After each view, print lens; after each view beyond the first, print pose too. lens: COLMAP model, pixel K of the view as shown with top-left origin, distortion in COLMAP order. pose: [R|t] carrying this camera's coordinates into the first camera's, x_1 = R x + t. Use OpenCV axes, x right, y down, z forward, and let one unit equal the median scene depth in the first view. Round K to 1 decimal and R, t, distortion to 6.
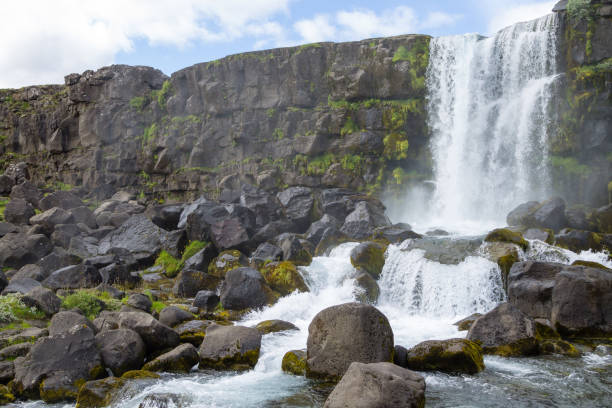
lens RADIAL K [[662.7, 0, 306.0], [0, 662.7, 204.0], [0, 0, 1]] dist [0.012903, 0.007128]
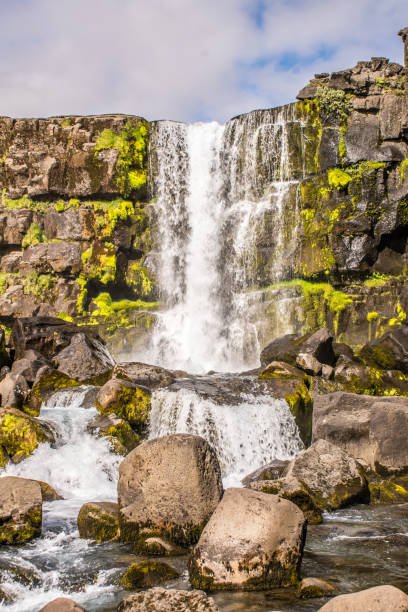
lens RADIAL K [[951.5, 0, 205.4], [0, 951.5, 305.9], [0, 0, 1]] dist [-0.043268, -0.044131]
pose [[0.953138, 0.012336, 0.302284, -0.066073], [0.003819, 0.998598, -0.052794, 0.014807], [-0.302511, 0.051474, 0.951755, -0.029639]]
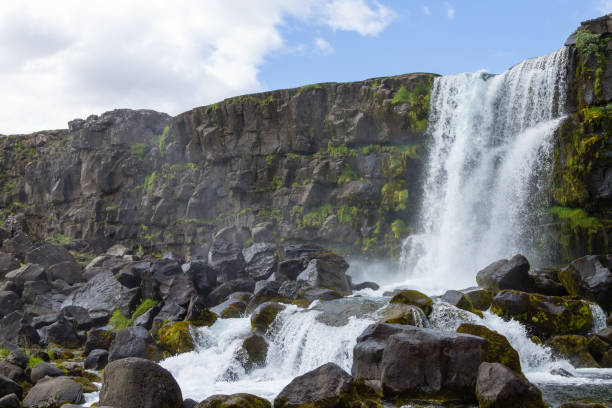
lens RADIAL K [[793.1, 0, 310.1], [0, 793.1, 205.7], [0, 0, 1]] dist [0.005390, 0.015598]
pose [[0.992702, -0.005954, -0.120449, 0.142220], [-0.001453, 0.998117, -0.061314, -0.006993], [0.120587, 0.061042, 0.990824, -0.083594]]
